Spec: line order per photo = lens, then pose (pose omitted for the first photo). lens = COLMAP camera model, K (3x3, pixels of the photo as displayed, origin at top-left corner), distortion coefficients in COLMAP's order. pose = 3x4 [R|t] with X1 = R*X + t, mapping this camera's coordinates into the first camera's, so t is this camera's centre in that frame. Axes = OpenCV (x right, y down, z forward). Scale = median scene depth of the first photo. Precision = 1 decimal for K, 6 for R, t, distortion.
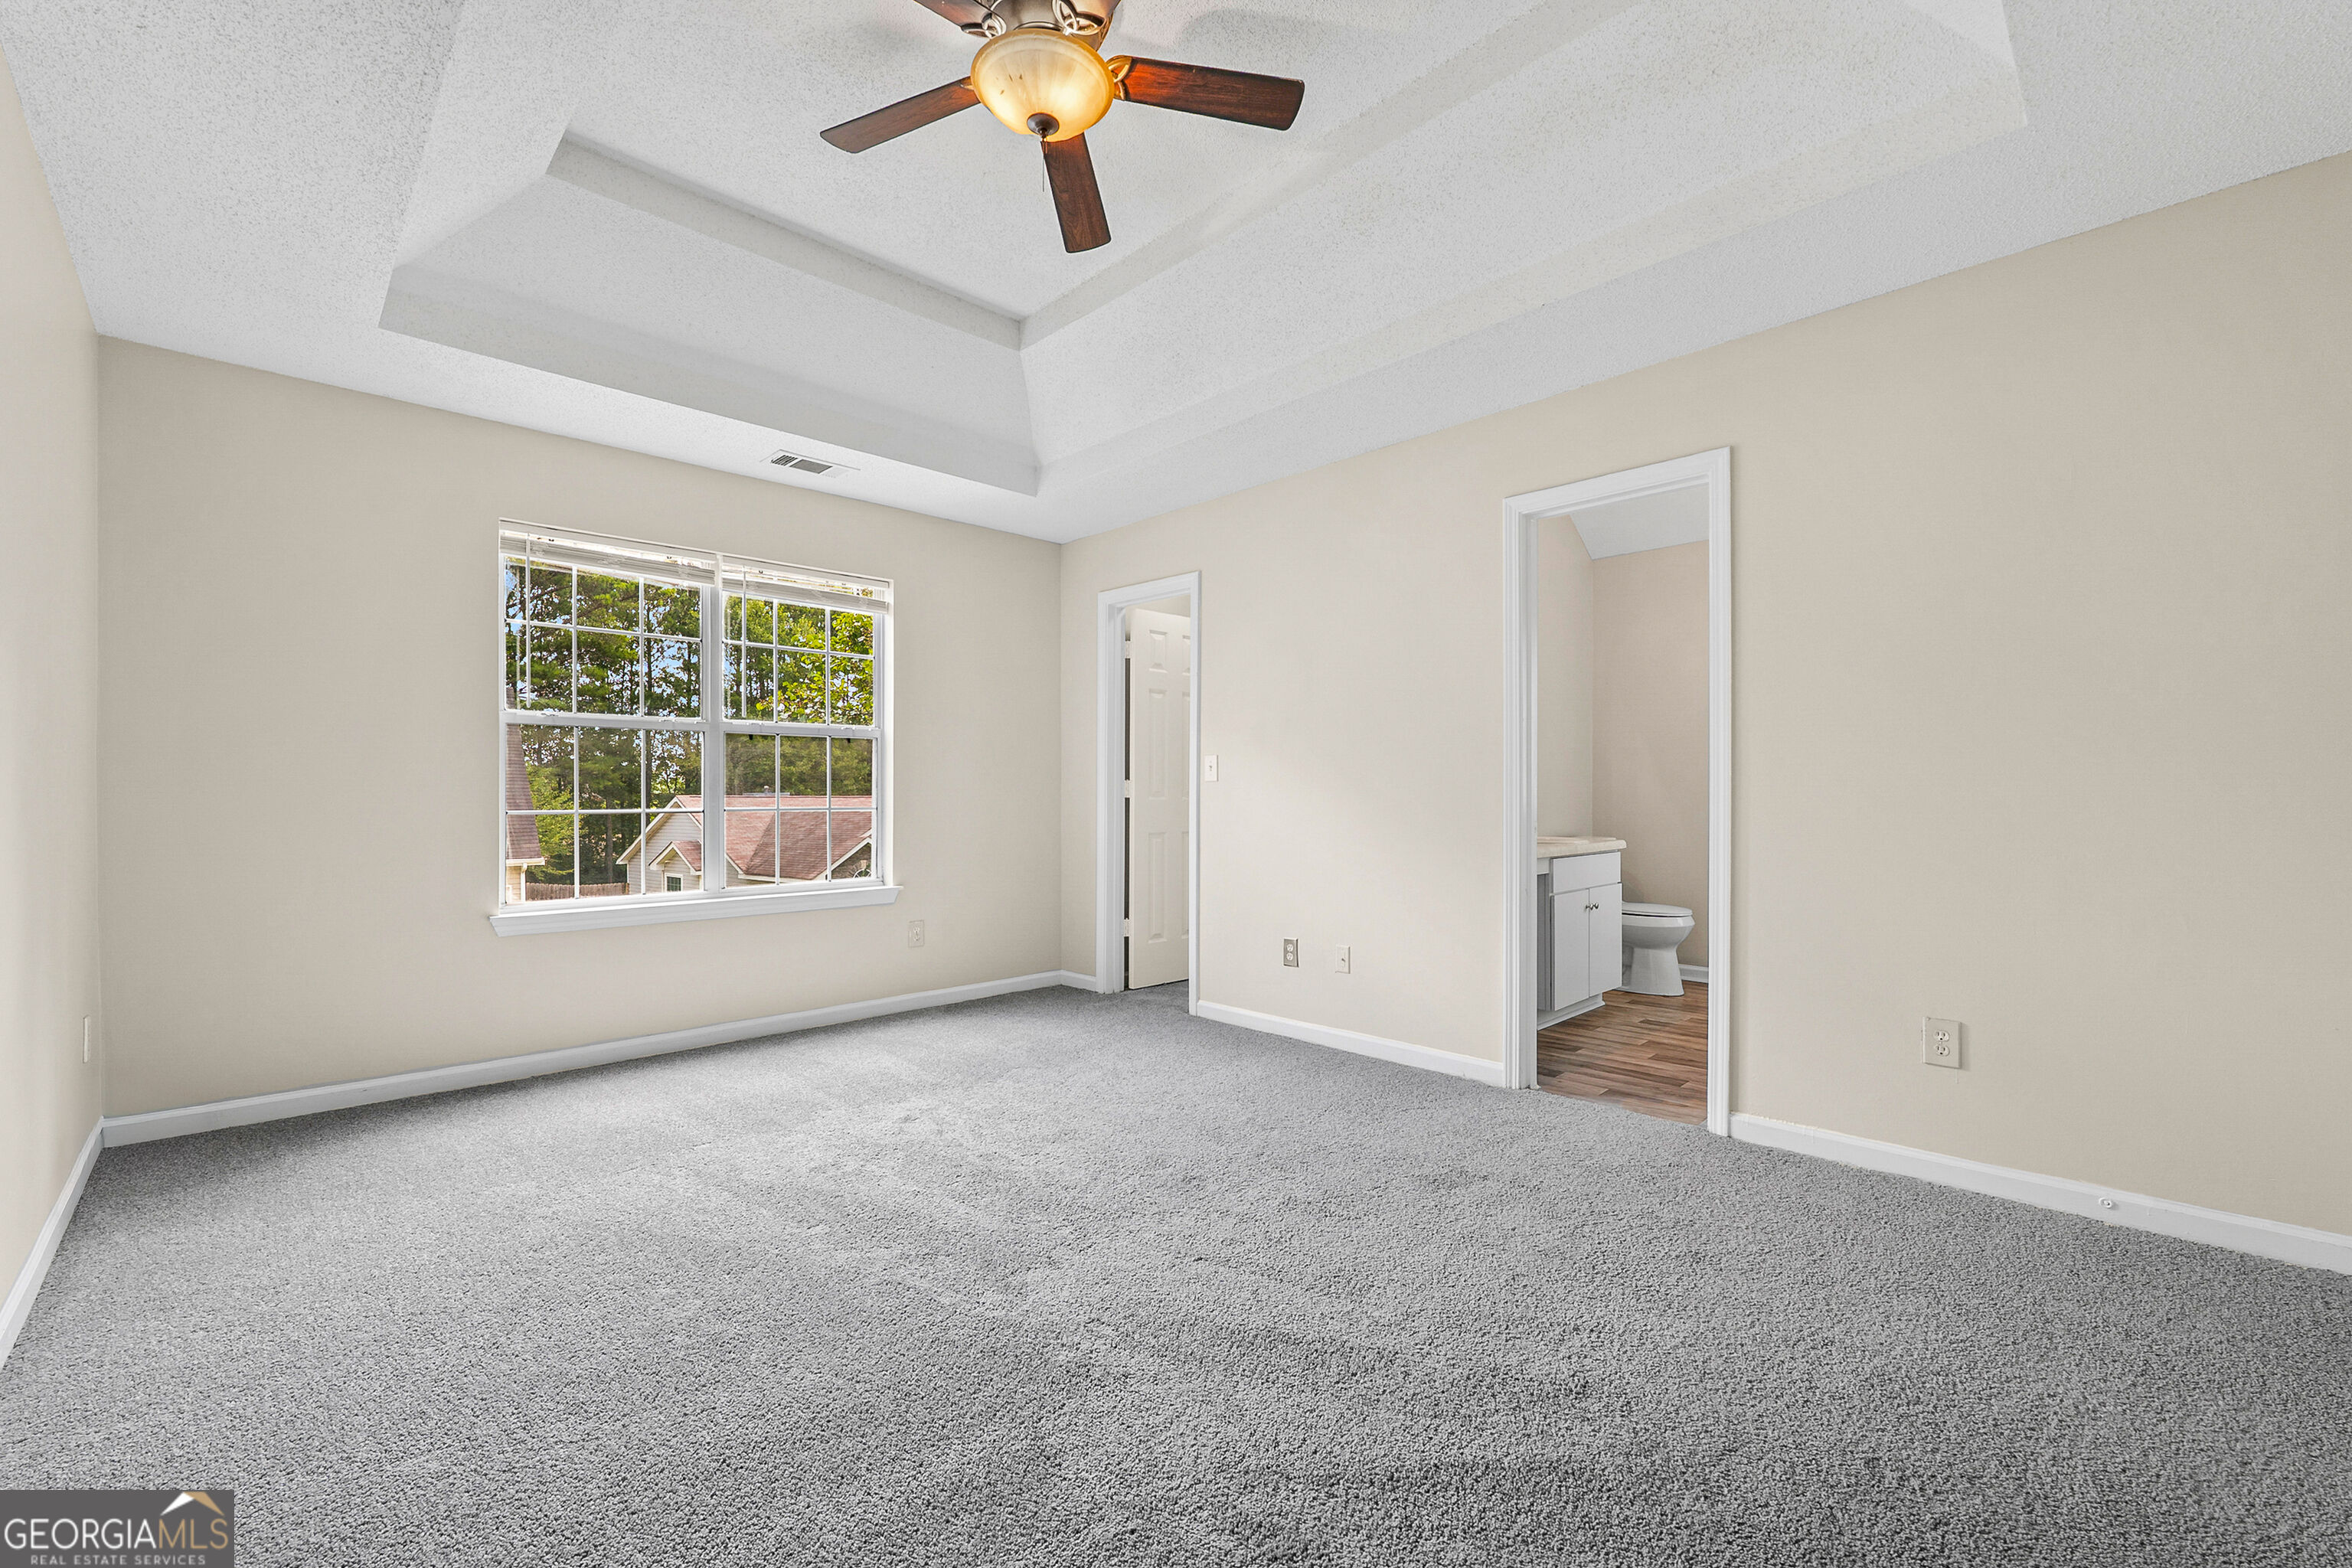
lens RADIAL K [[958.5, 0, 1171.0], [0, 958.5, 792.6], [0, 0, 1]] dist [-0.011901, 0.000101]
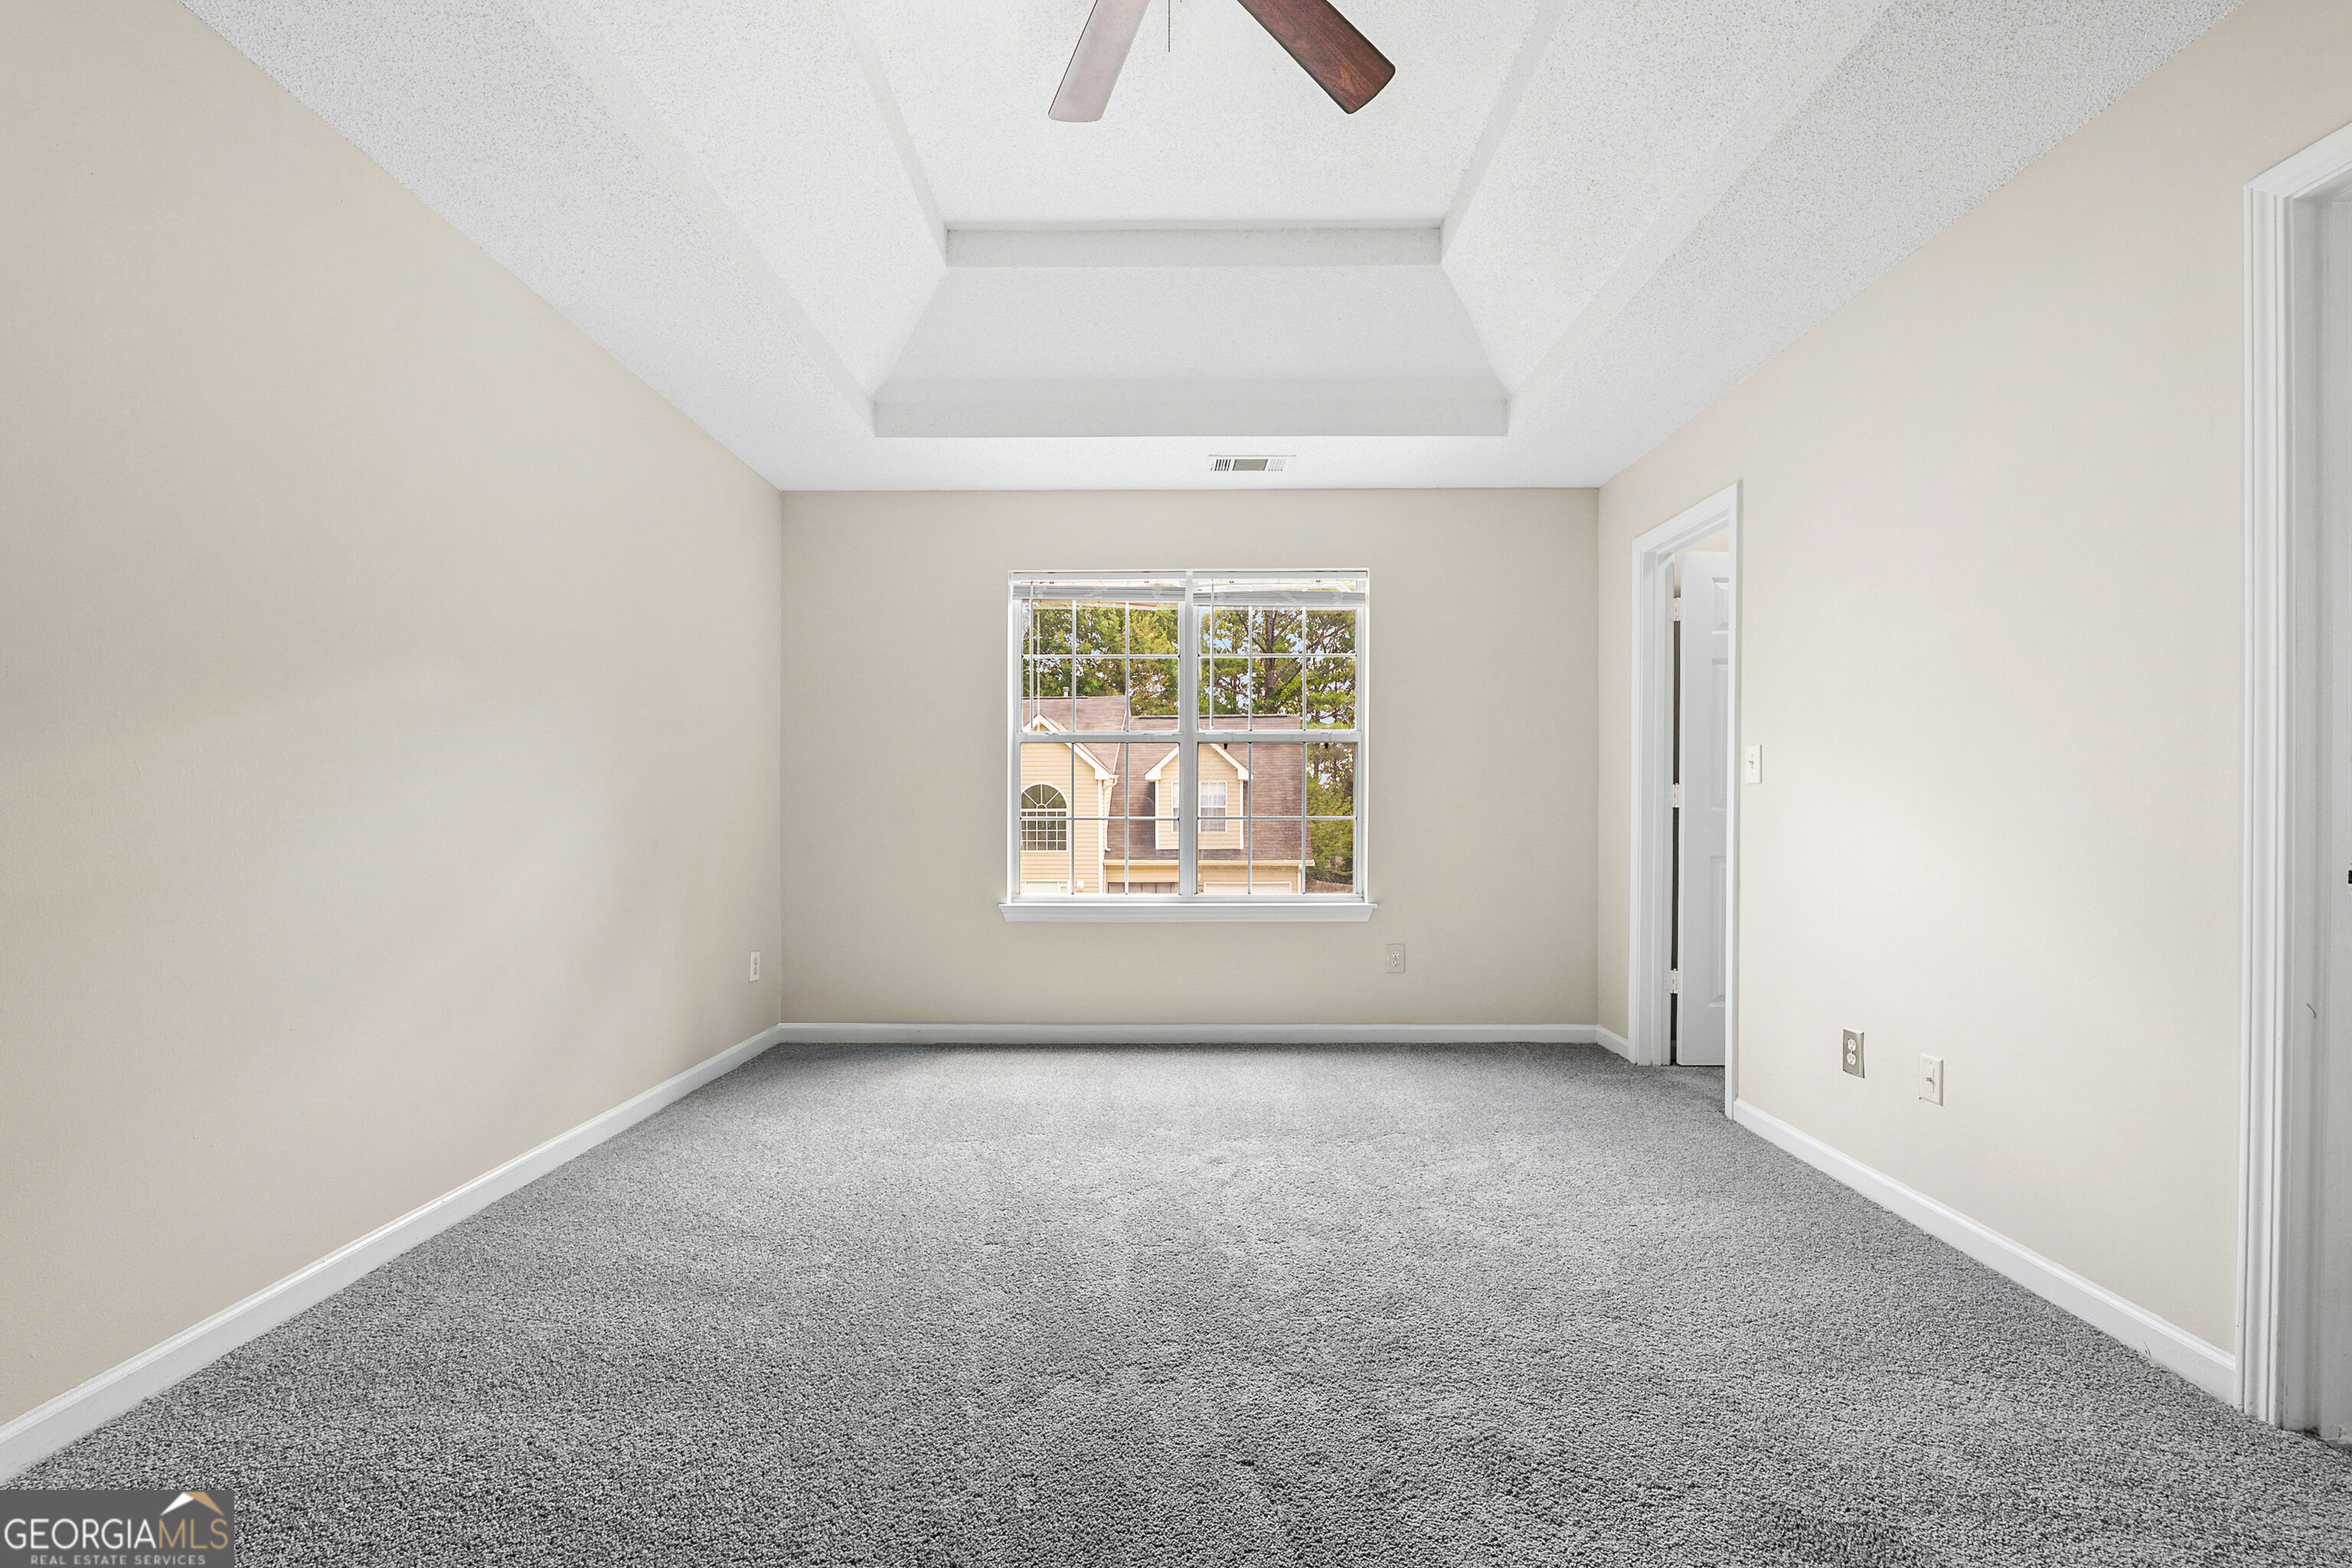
lens RADIAL K [[968.4, 0, 1175.6], [0, 968.4, 809.6], [0, 0, 1]] dist [-0.011400, 0.000264]
pose [[0.717466, 0.004365, -0.696580, 0.247184], [0.000529, 0.999977, 0.006811, 0.001944], [0.696594, -0.005255, 0.717447, 0.234867]]
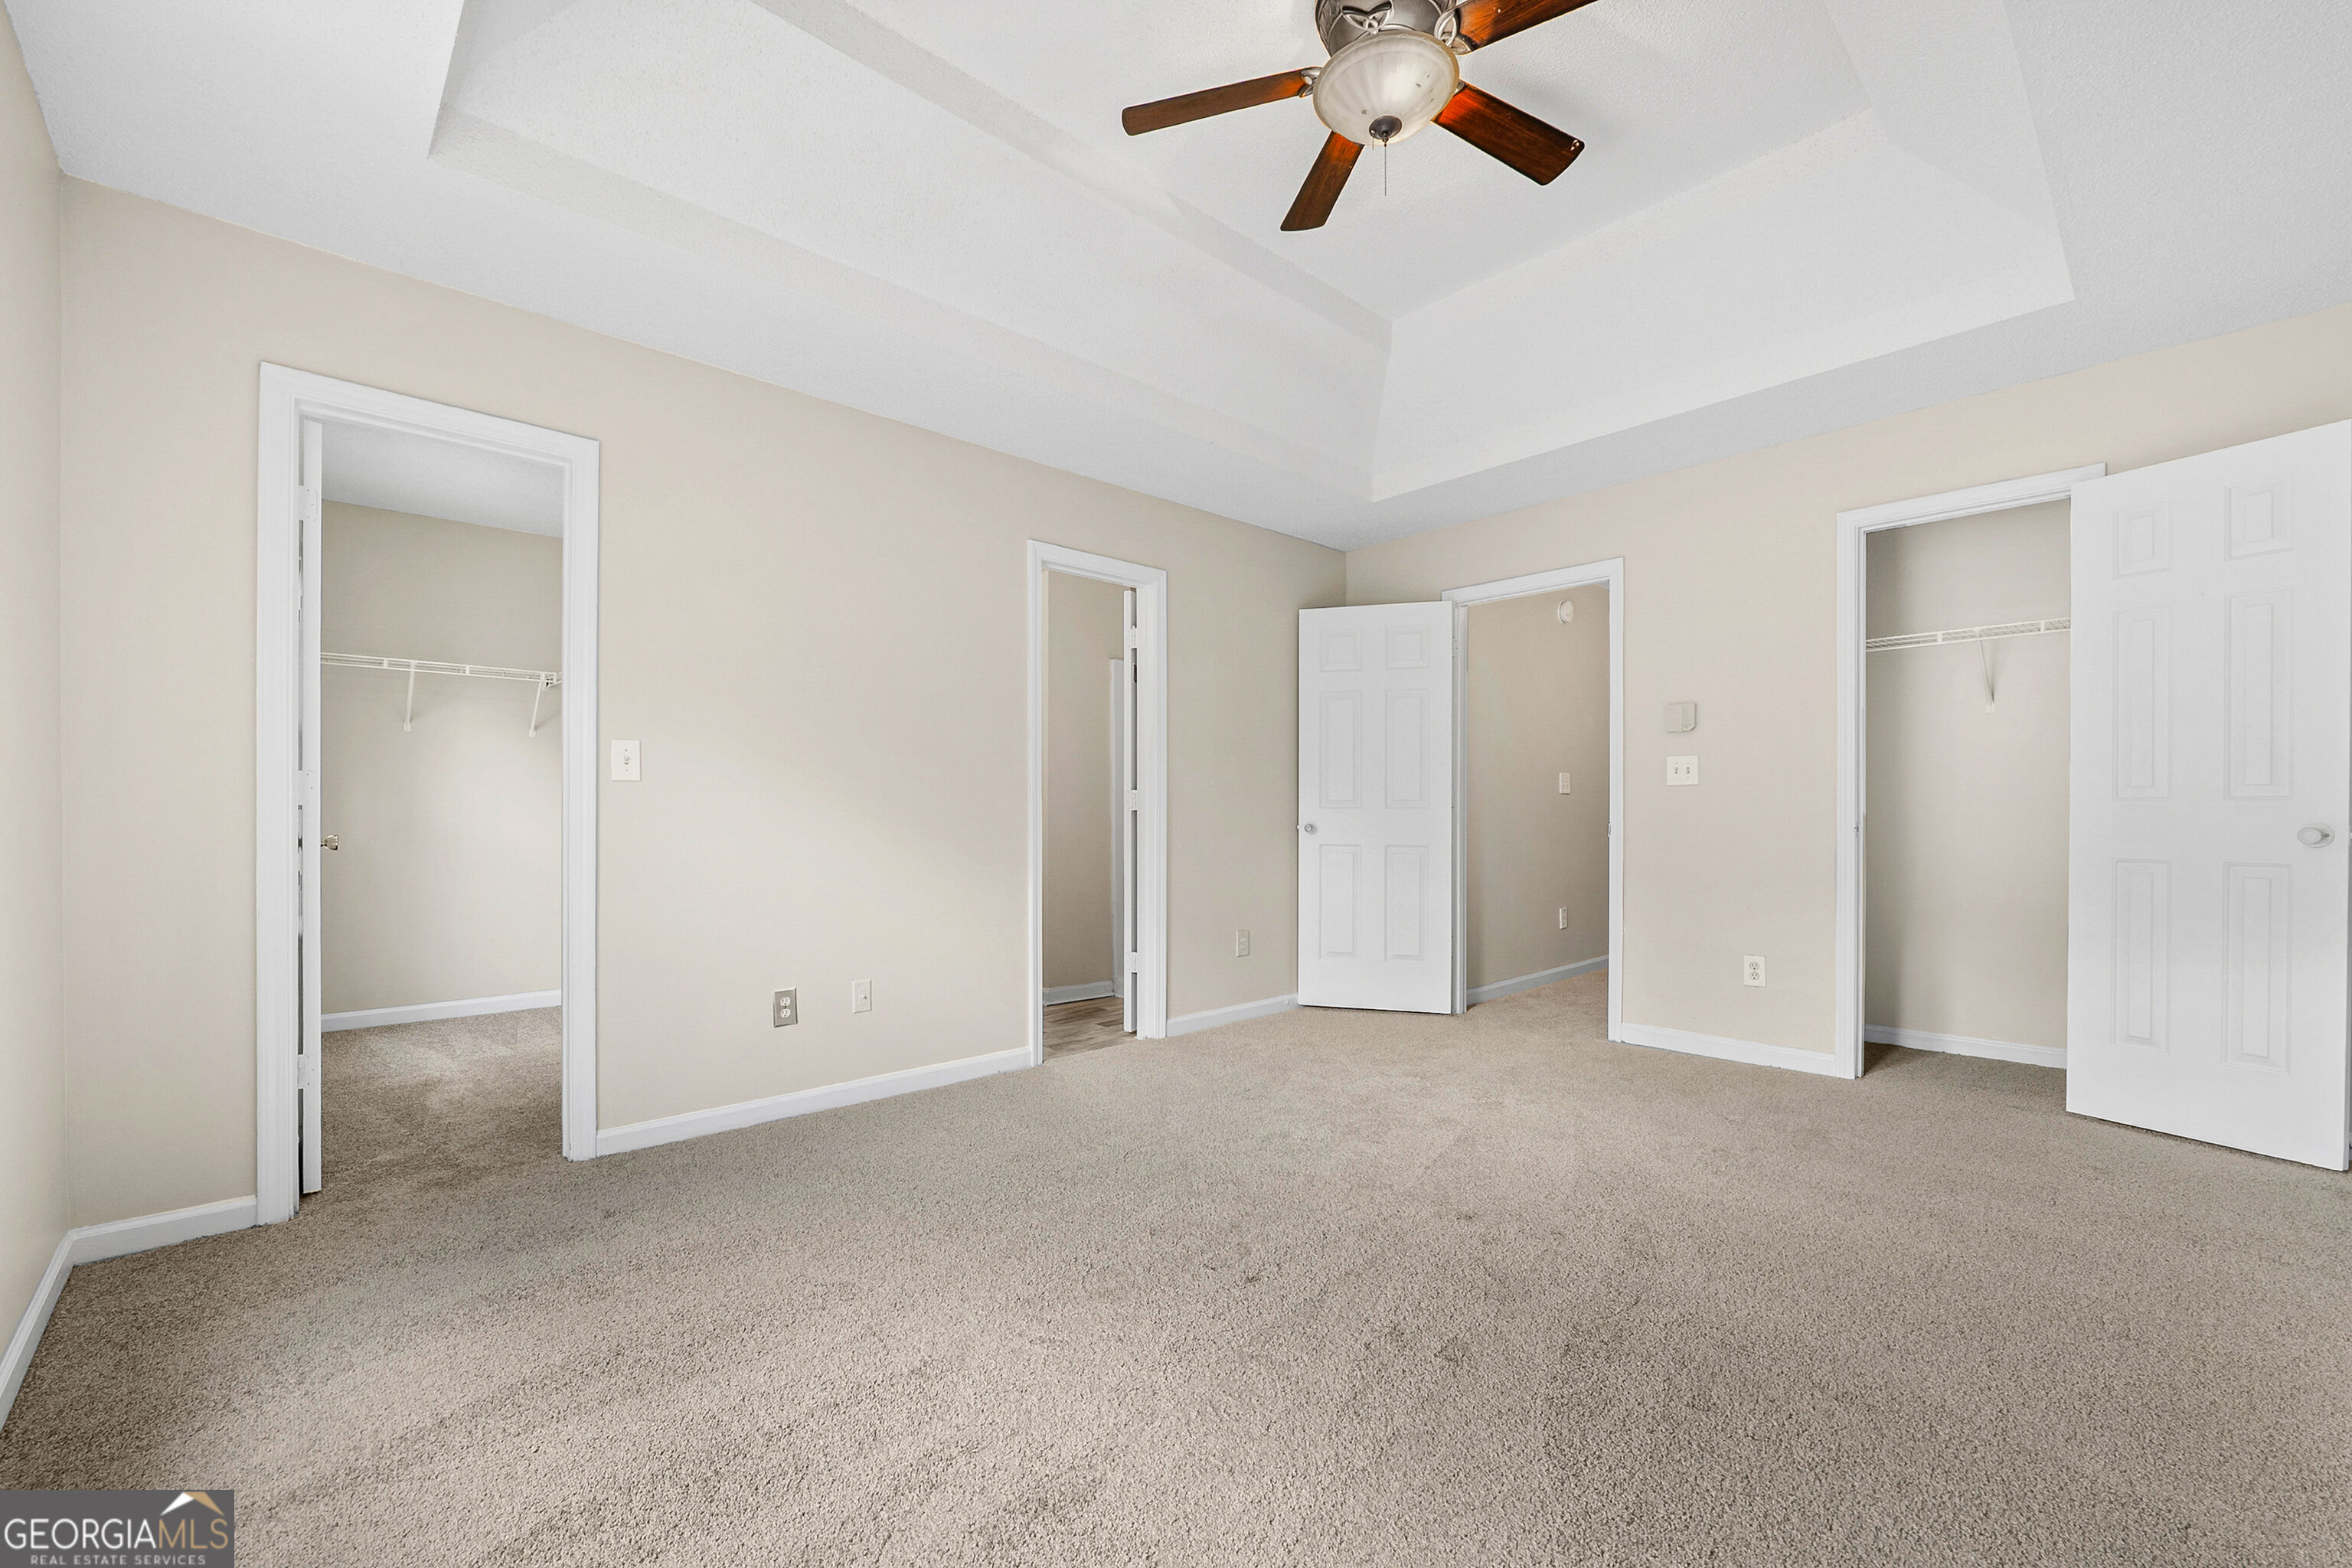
lens RADIAL K [[958.5, 0, 1171.0], [0, 958.5, 792.6], [0, 0, 1]] dist [-0.011901, 0.000101]
pose [[0.026426, 0.018637, 0.999477, -0.643622], [-0.008181, 0.999797, -0.018427, 0.005296], [-0.999617, -0.007690, 0.026573, 0.673295]]
